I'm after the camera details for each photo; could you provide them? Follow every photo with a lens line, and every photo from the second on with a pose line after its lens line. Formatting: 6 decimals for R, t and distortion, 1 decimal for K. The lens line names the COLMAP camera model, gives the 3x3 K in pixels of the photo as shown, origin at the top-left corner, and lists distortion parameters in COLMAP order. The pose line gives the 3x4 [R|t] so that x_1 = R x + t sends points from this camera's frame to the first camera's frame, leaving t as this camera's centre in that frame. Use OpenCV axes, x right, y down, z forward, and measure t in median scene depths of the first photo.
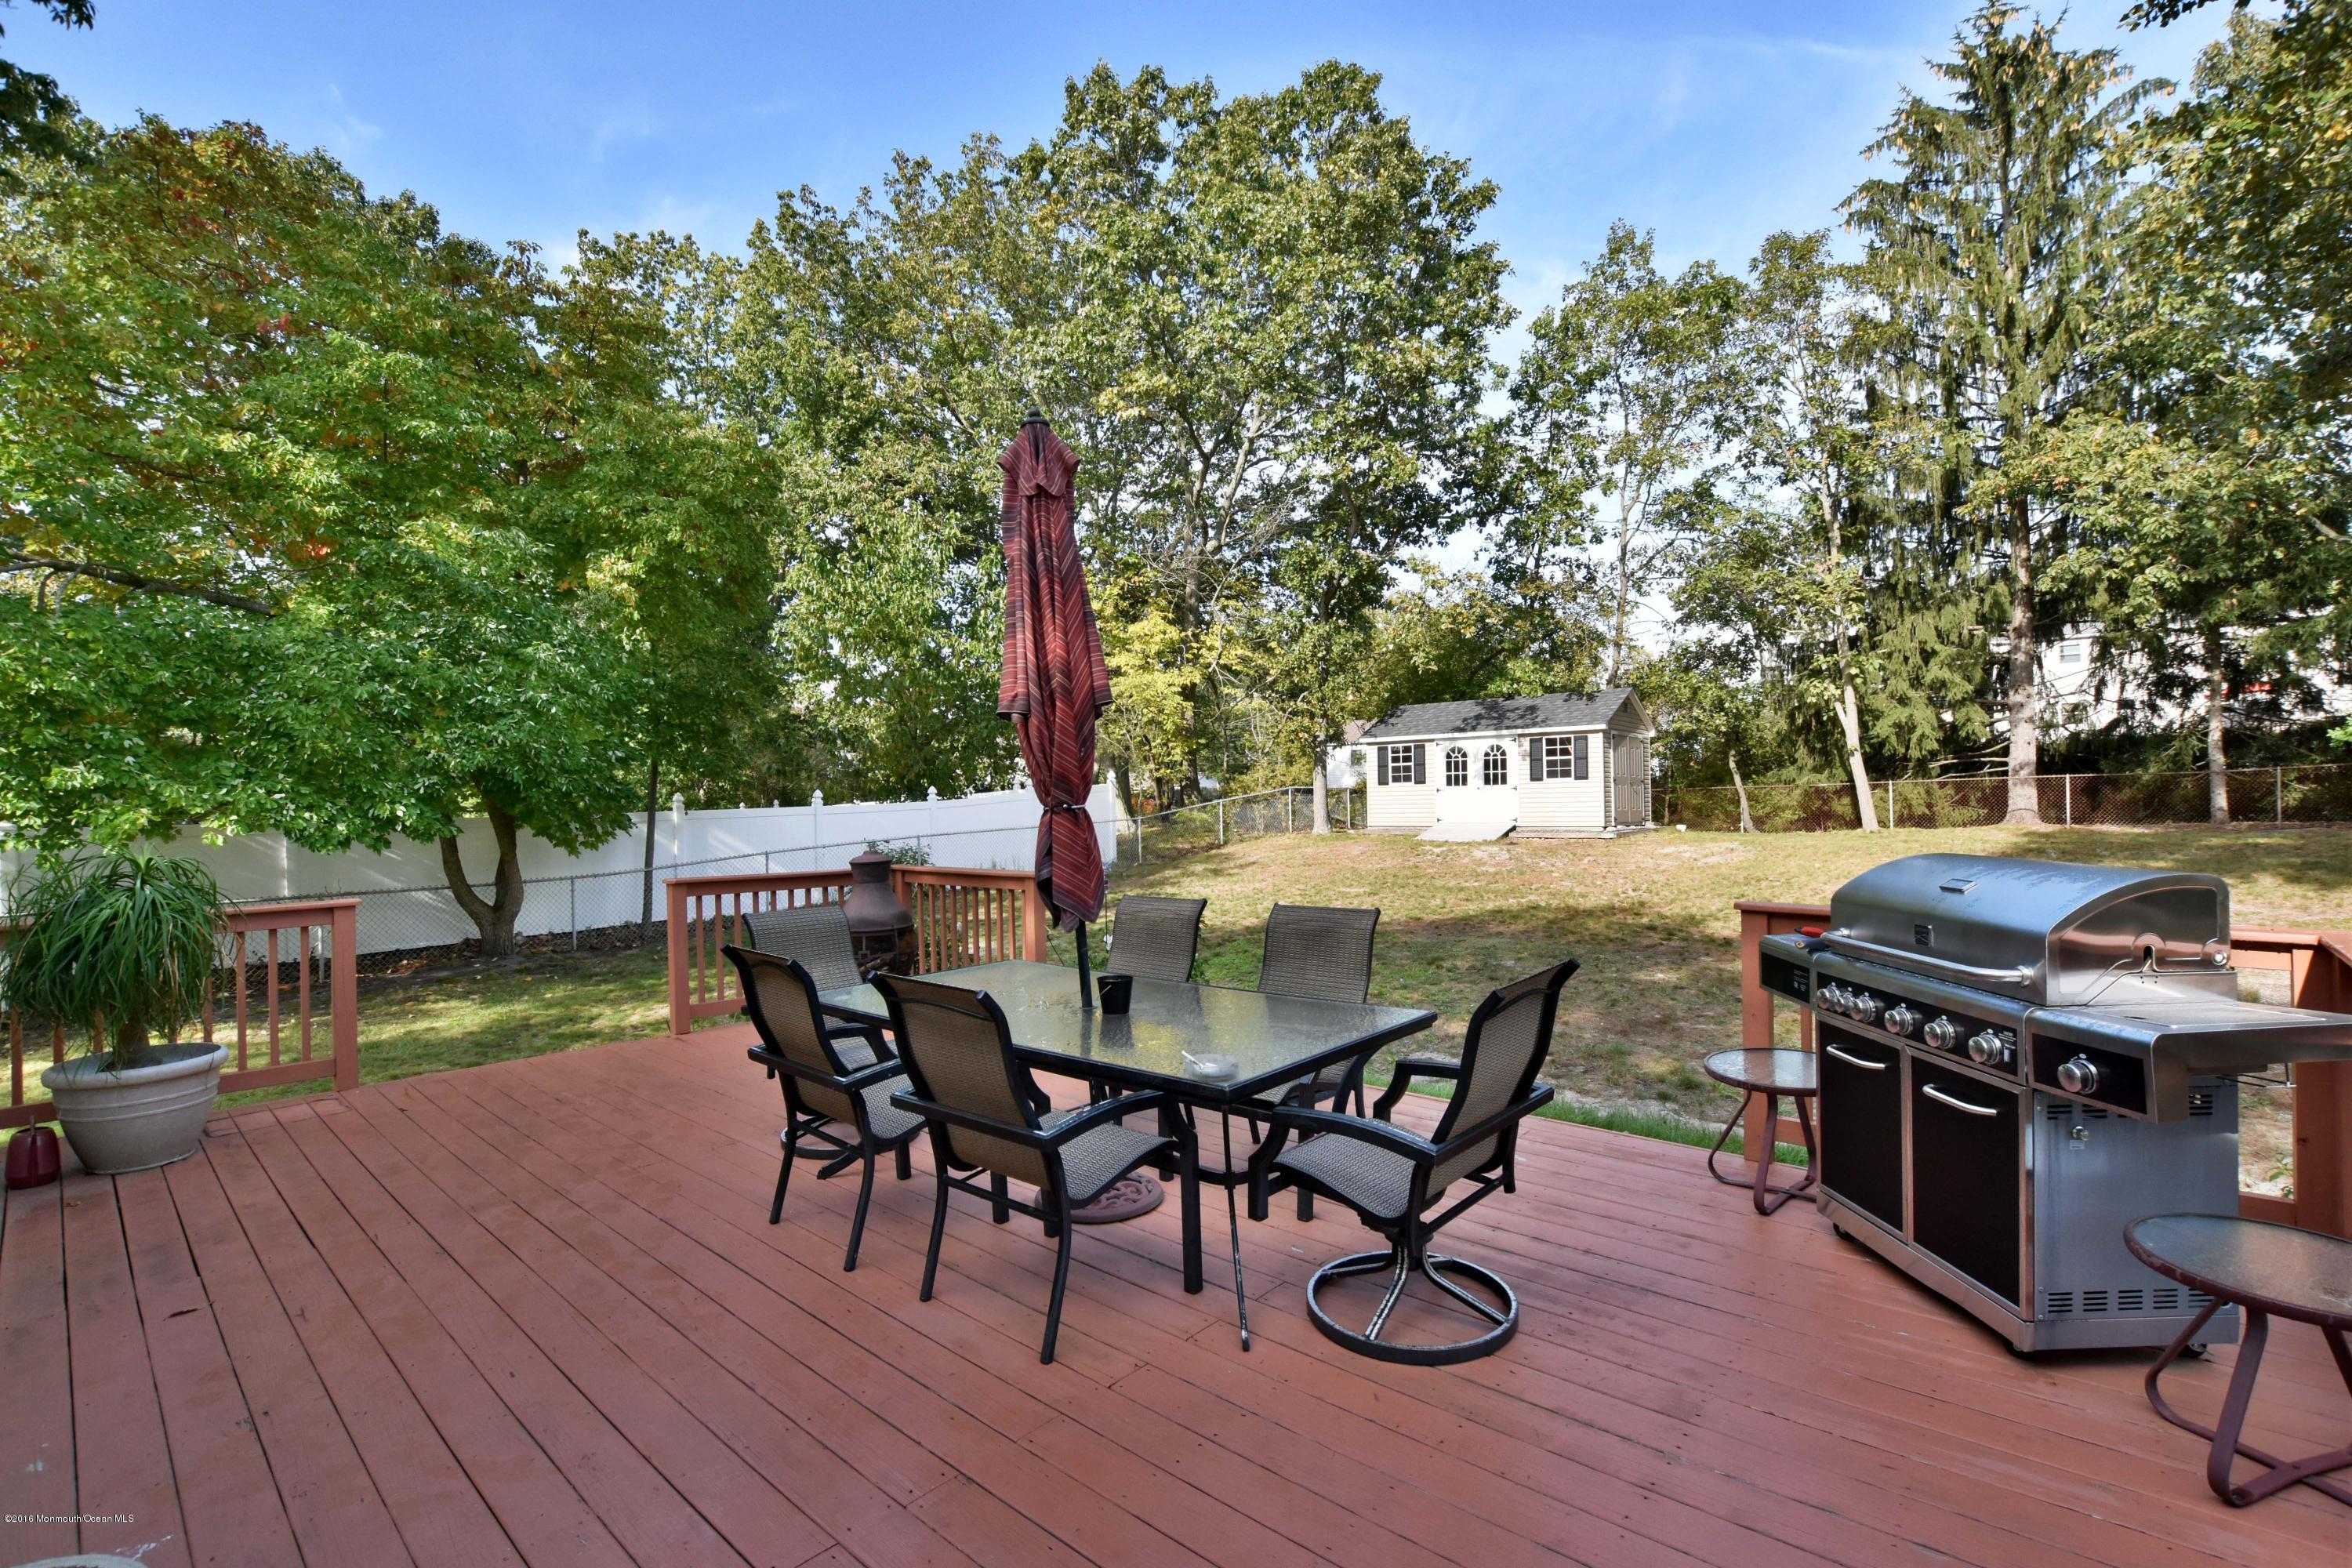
lens RADIAL K [[1042.9, 0, 1177.3], [0, 1042.9, 788.3], [0, 0, 1]] dist [-0.026916, 0.000986]
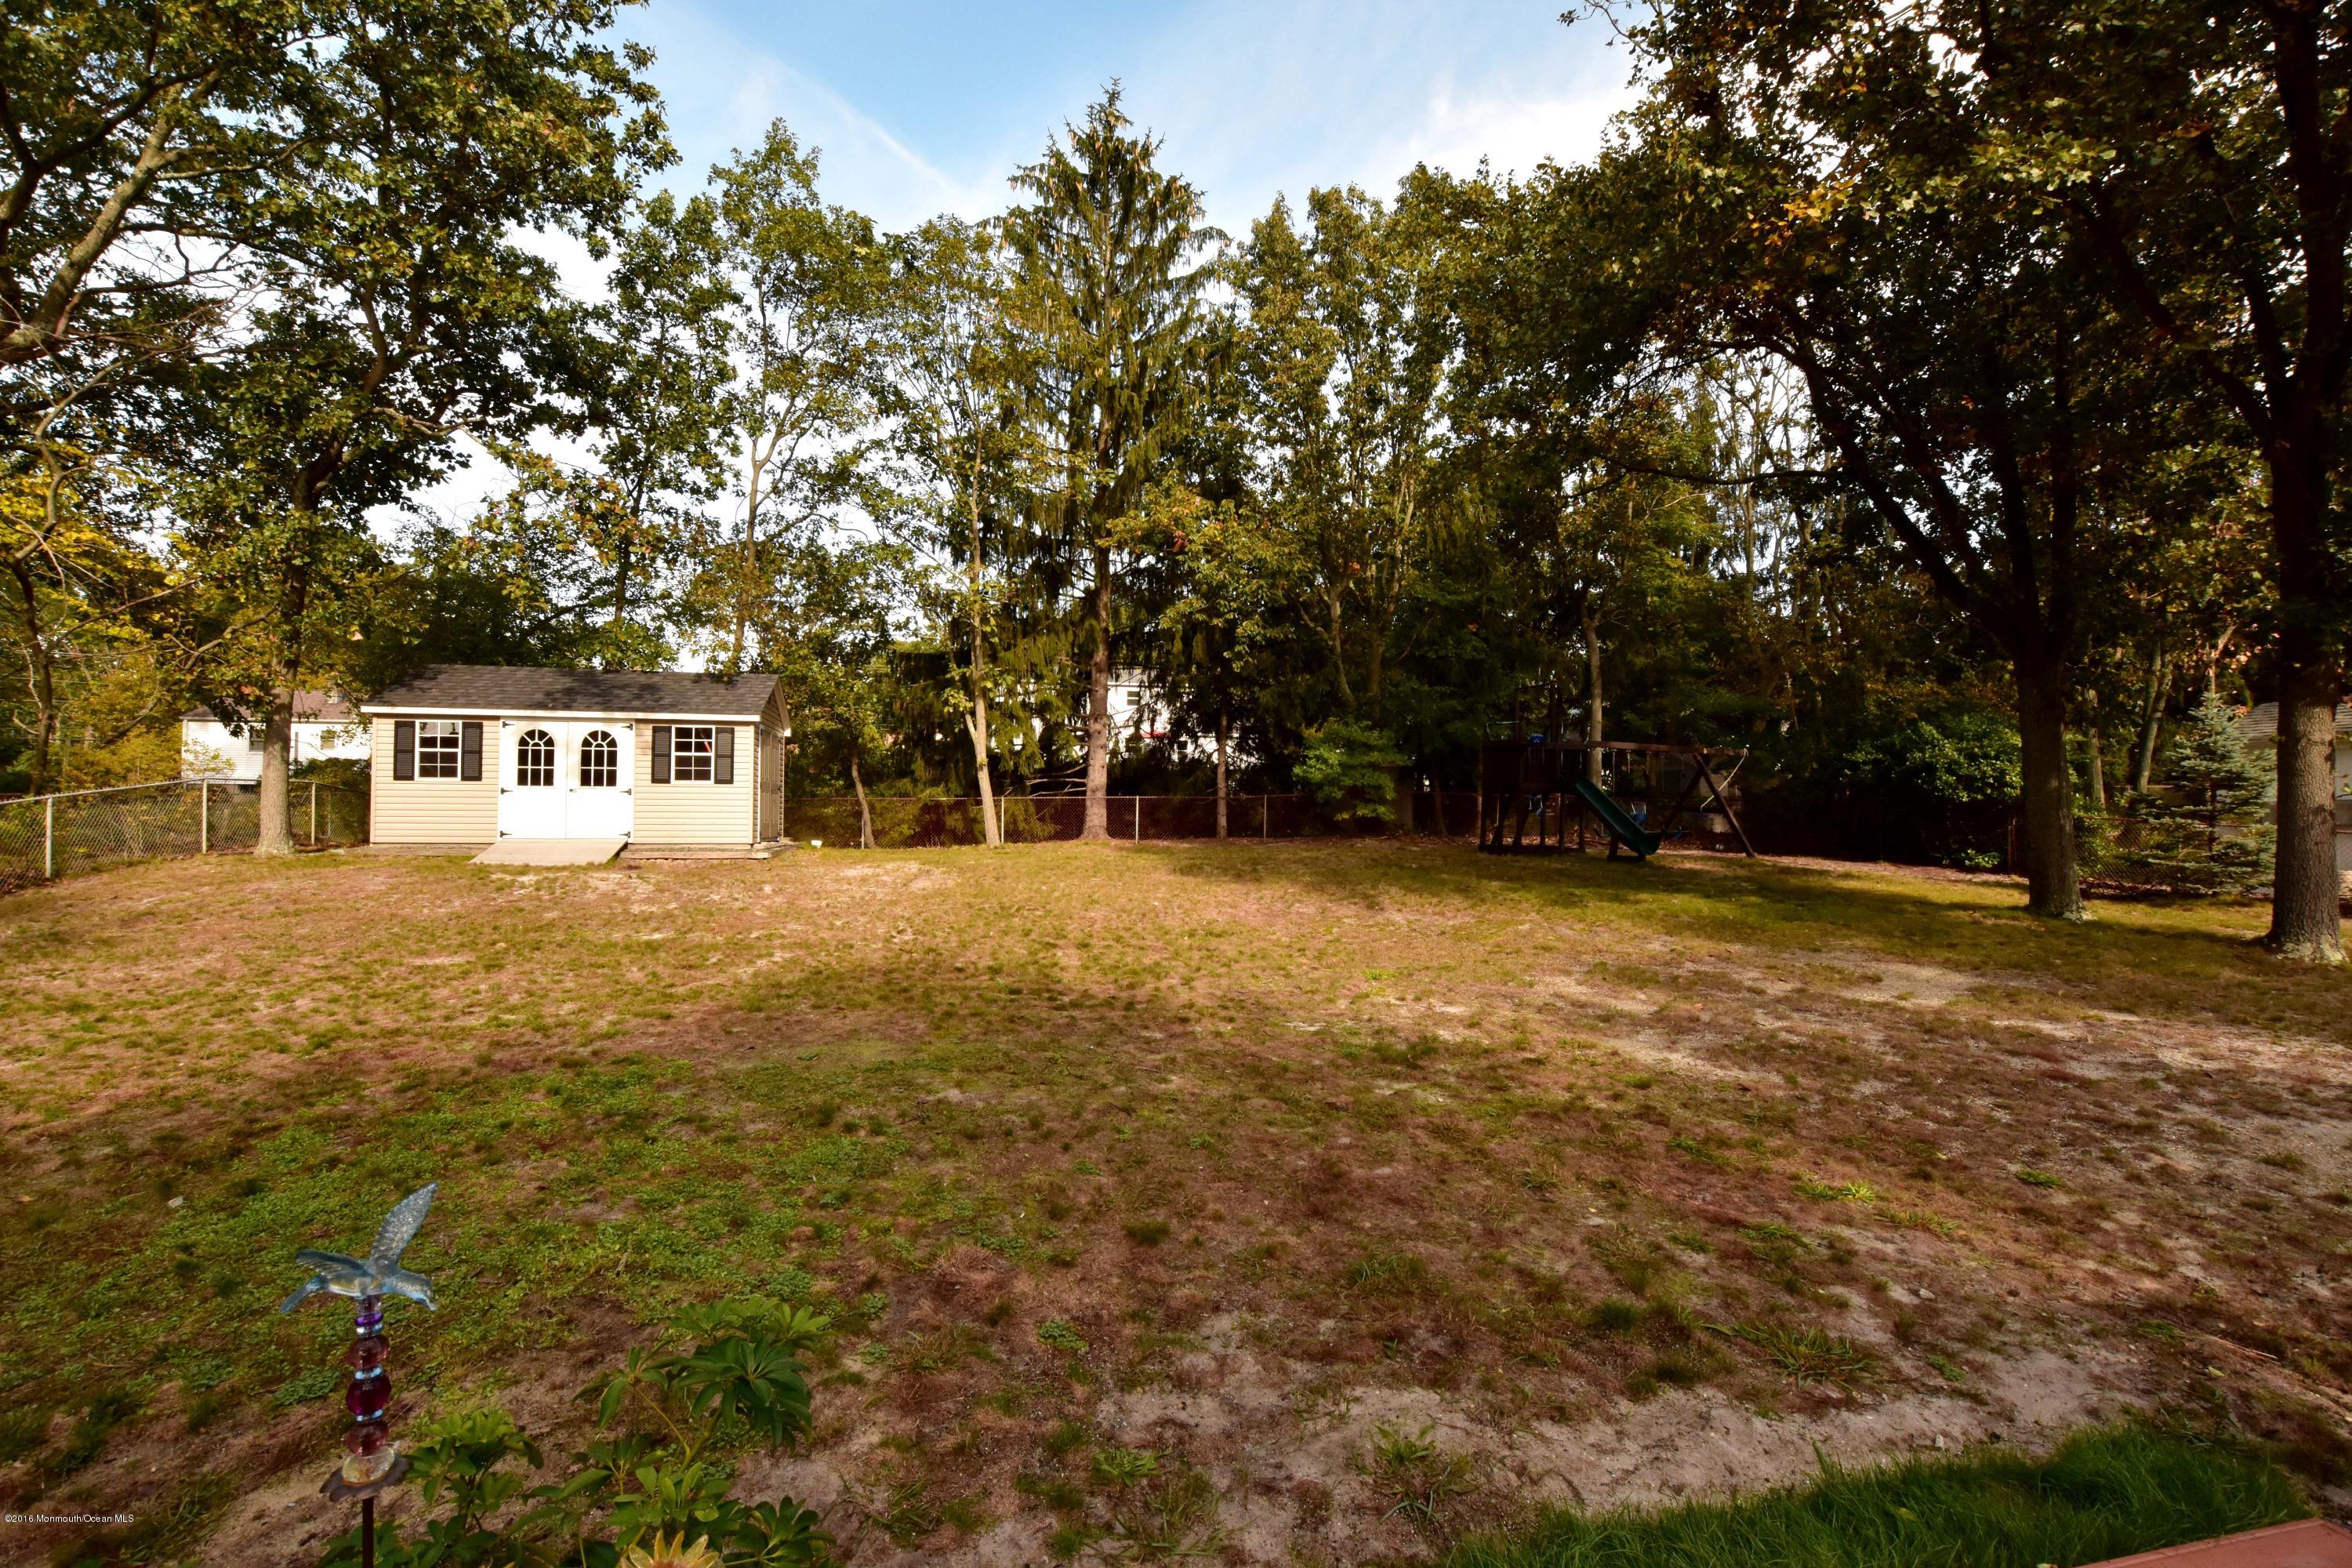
lens RADIAL K [[1042.9, 0, 1177.3], [0, 1042.9, 788.3], [0, 0, 1]] dist [-0.026916, 0.000986]
pose [[0.592806, 0.035787, 0.804549, -0.035239], [-0.028965, 0.999313, -0.023108, 0.003090], [-0.804824, -0.009605, 0.593436, 0.244967]]
